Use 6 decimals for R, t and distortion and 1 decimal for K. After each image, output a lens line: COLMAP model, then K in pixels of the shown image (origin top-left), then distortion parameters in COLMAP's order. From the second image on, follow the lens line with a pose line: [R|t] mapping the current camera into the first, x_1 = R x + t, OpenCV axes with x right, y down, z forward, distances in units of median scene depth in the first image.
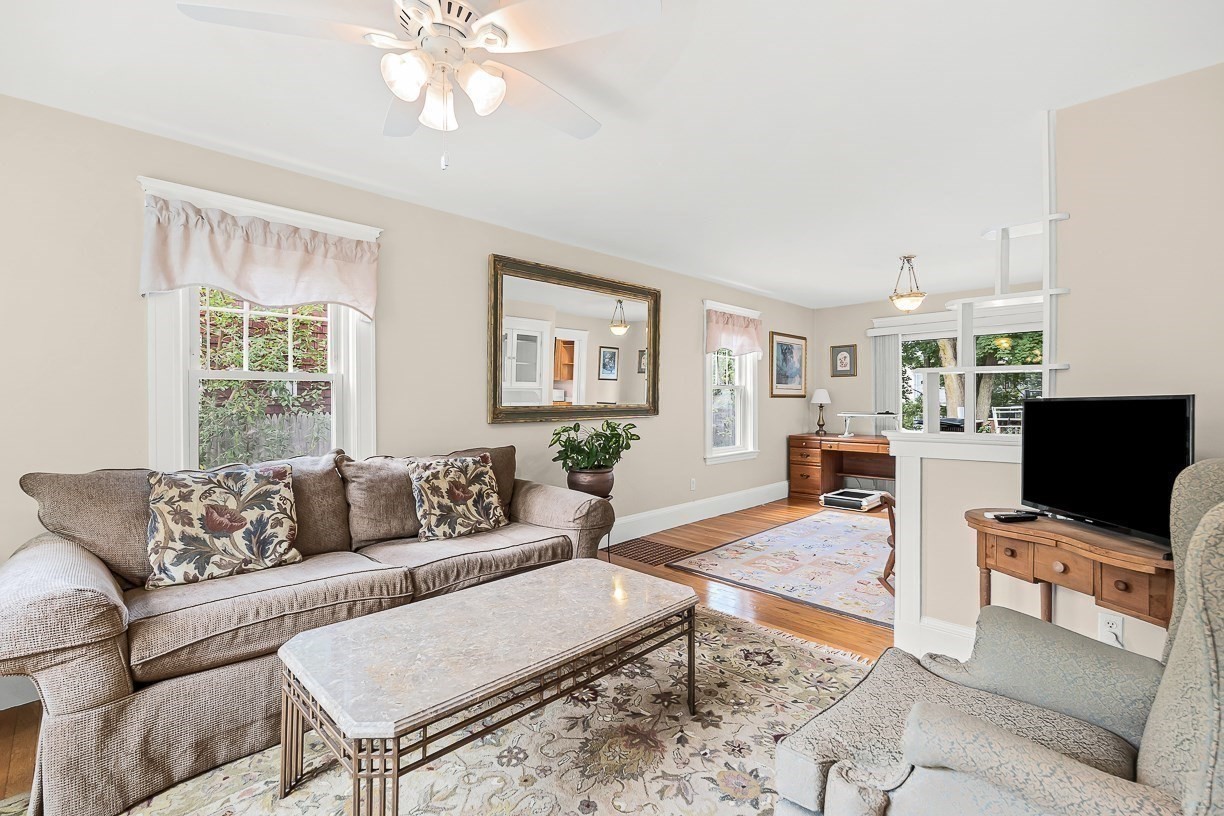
lens RADIAL K [[545.4, 0, 614.4], [0, 545.4, 406.0], [0, 0, 1]] dist [-0.002209, 0.000217]
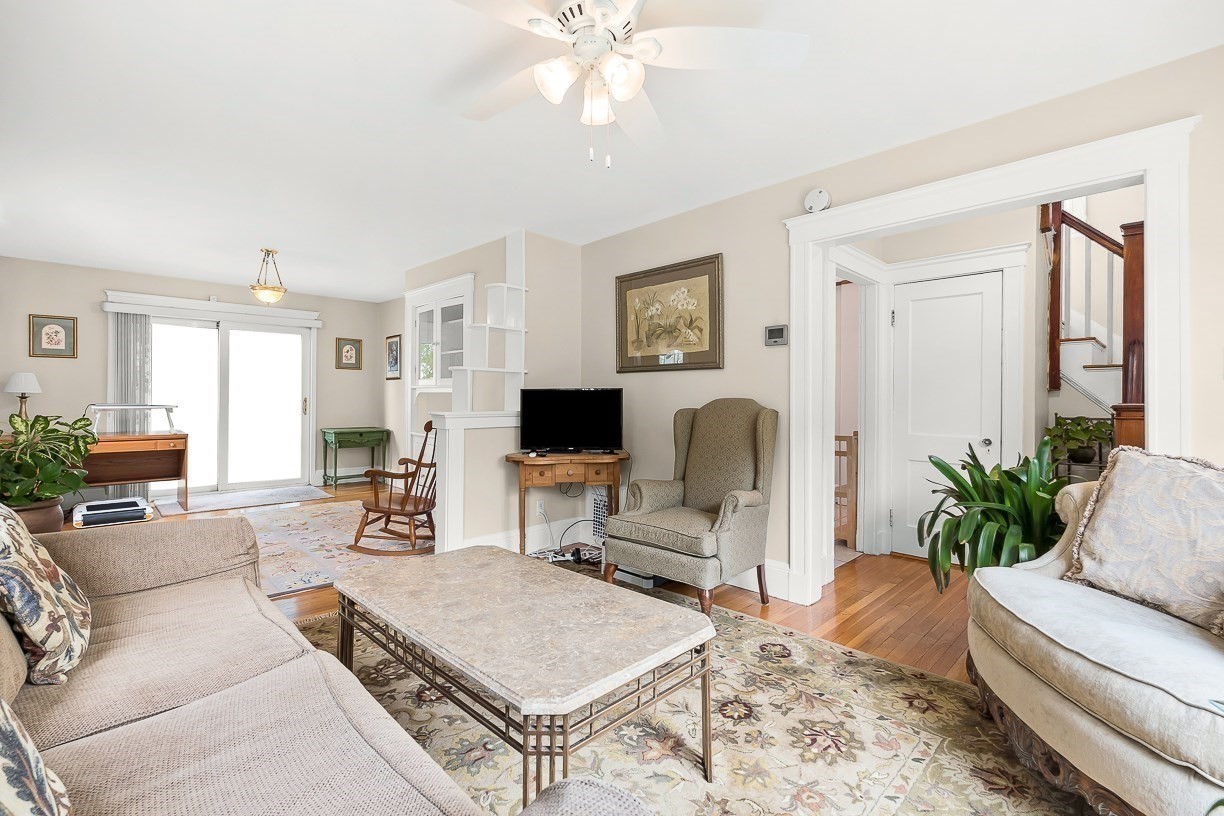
lens RADIAL K [[545.4, 0, 616.6], [0, 545.4, 400.1], [0, 0, 1]] dist [-0.002209, 0.000217]
pose [[0.003706, 0.000841, 0.999993, -0.371399], [0.004159, 0.999991, -0.000857, 0.009596], [-0.999984, 0.004163, 0.003703, 0.254821]]
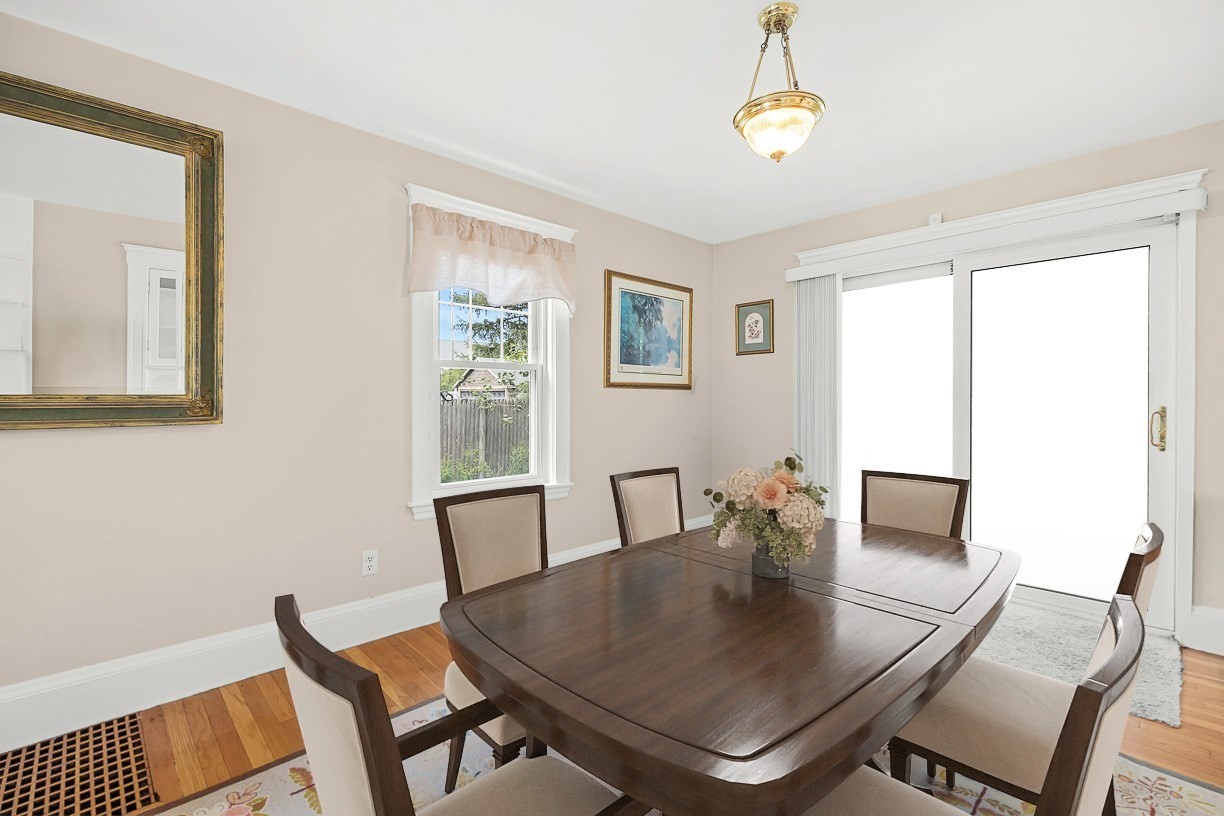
lens RADIAL K [[545.4, 0, 613.2], [0, 545.4, 405.4], [0, 0, 1]] dist [-0.002209, 0.000217]
pose [[0.999562, 0.006875, -0.028774, 0.323932], [-0.006730, 0.999964, 0.005130, -0.000063], [0.028808, -0.004934, 0.999573, 0.454963]]
